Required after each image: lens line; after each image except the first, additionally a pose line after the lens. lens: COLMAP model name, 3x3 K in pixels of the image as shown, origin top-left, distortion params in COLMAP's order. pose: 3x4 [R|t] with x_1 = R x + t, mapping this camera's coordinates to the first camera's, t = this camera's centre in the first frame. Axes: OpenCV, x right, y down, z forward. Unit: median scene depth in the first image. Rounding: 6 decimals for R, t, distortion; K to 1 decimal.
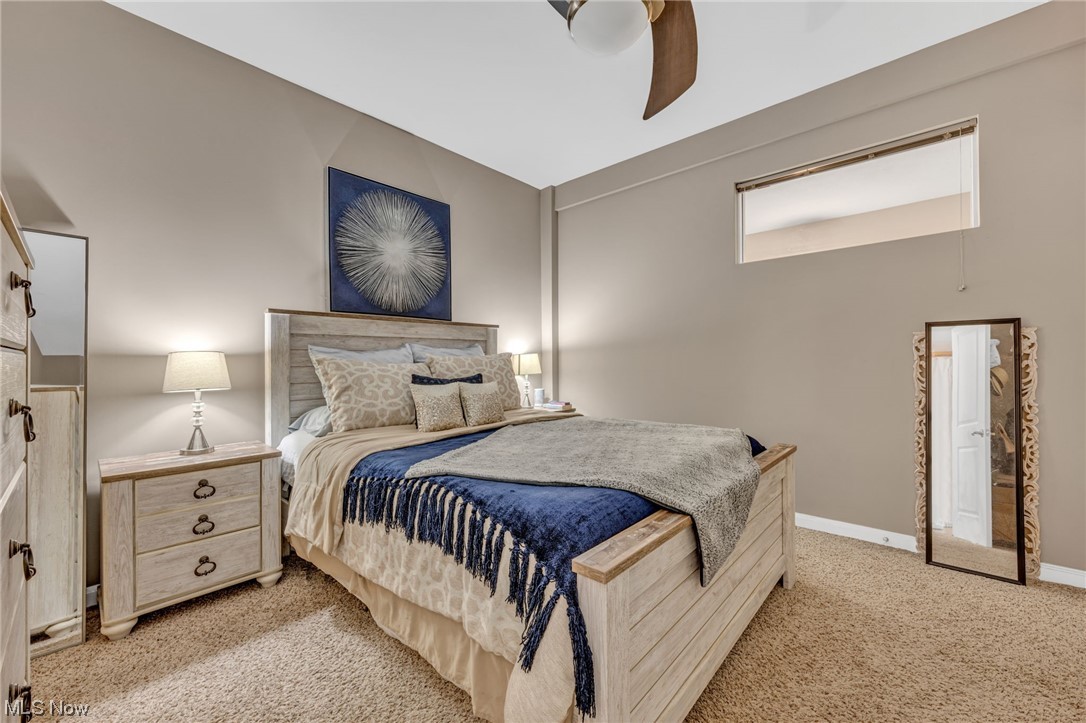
lens RADIAL K [[420.3, 0, 563.0], [0, 420.3, 358.6], [0, 0, 1]] dist [-0.001023, -0.000029]
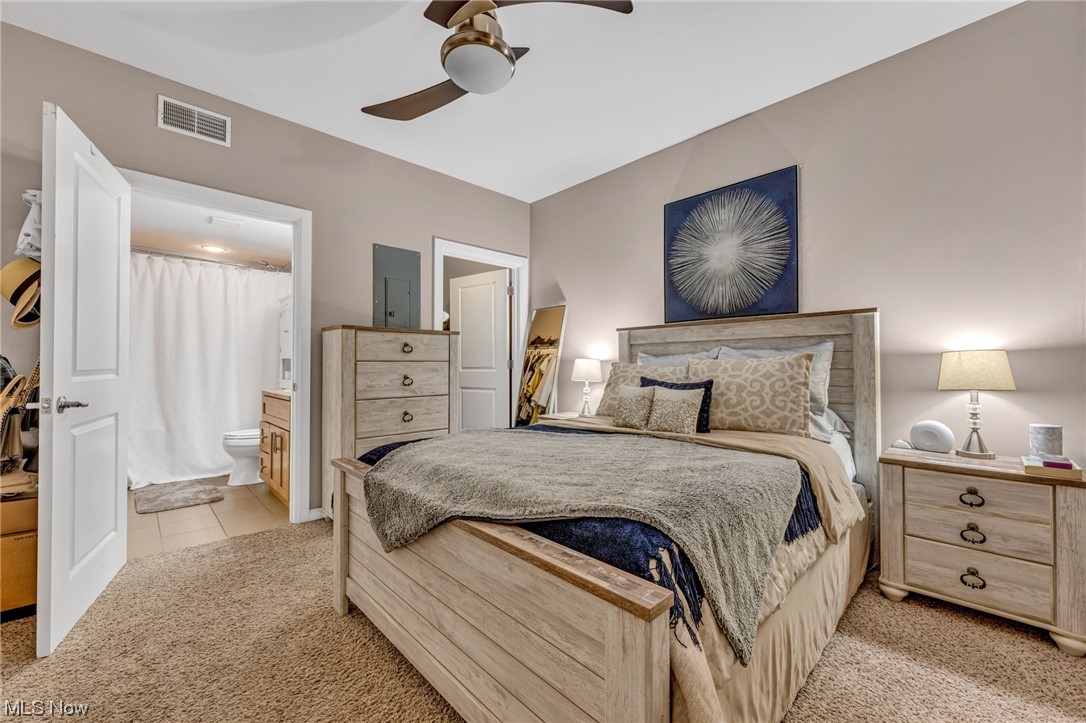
lens RADIAL K [[420.3, 0, 563.0], [0, 420.3, 358.6], [0, 0, 1]] dist [-0.001023, -0.000029]
pose [[-0.050196, -0.004776, -0.998728, 0.557915], [0.012575, 0.999906, -0.005414, -0.005854], [0.998660, -0.012830, -0.050131, 0.628410]]
